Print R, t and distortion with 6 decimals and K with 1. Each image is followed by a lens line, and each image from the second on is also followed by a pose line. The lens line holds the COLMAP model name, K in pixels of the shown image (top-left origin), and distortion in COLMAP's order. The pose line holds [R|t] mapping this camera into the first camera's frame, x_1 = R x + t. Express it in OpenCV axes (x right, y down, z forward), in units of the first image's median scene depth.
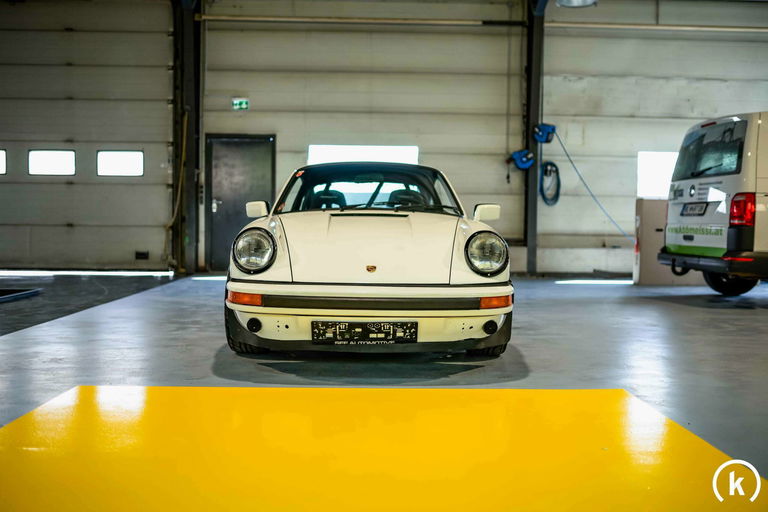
lens RADIAL K [[731.4, 0, 383.5], [0, 731.4, 258.7], [0, 0, 1]] dist [-0.029263, 0.000000]
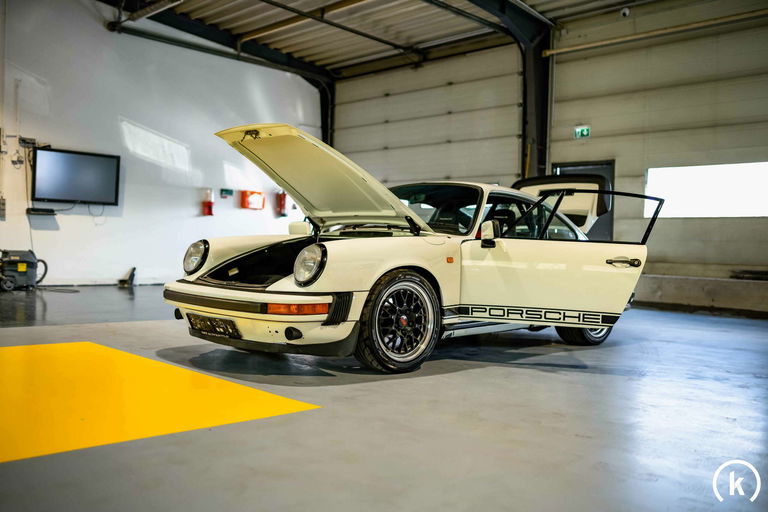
lens RADIAL K [[731.4, 0, 382.3], [0, 731.4, 259.3], [0, 0, 1]] dist [-0.029263, 0.000000]
pose [[0.682047, 0.021848, -0.730982, 0.355798], [-0.056860, 0.998112, -0.023222, 0.001262], [0.729095, 0.057402, 0.682002, 0.130278]]
